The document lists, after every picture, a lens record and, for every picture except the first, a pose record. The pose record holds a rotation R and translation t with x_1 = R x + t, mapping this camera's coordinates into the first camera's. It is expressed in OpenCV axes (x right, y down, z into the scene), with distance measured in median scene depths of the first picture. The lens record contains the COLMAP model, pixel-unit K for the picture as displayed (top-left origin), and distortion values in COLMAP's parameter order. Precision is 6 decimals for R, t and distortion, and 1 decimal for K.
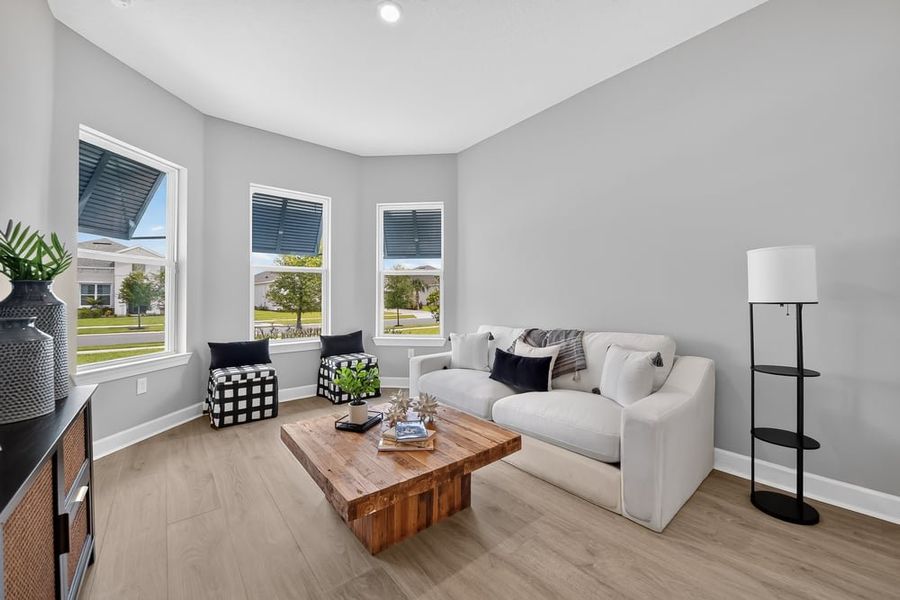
lens RADIAL K [[345.1, 0, 453.4], [0, 345.1, 296.9], [0, 0, 1]] dist [-0.013814, -0.000158]
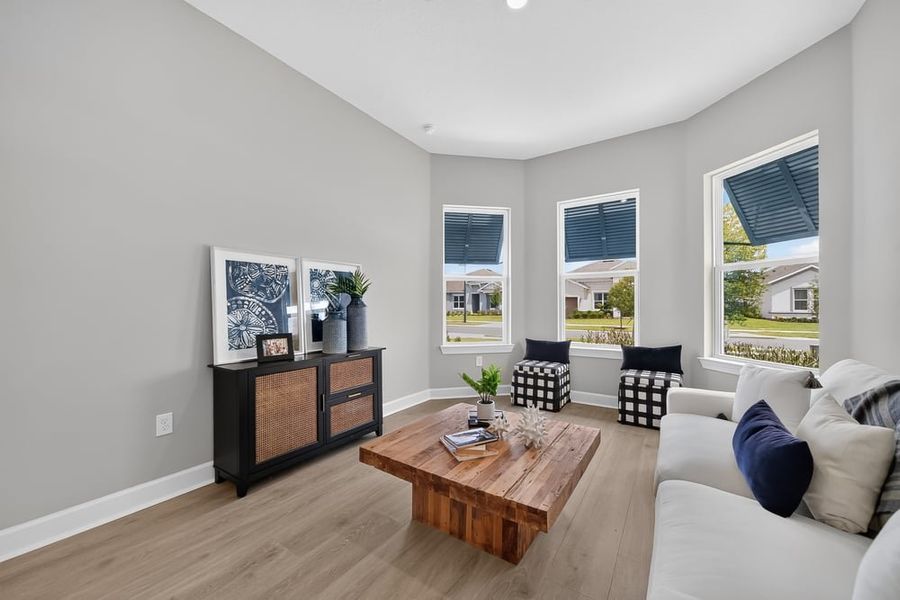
lens RADIAL K [[345.1, 0, 452.9], [0, 345.1, 303.0], [0, 0, 1]] dist [-0.013814, -0.000158]
pose [[0.303069, 0.000906, -0.952968, 0.428224], [0.000116, 1.000000, 0.000988, -0.001314], [0.952969, -0.000410, 0.303069, 0.343954]]
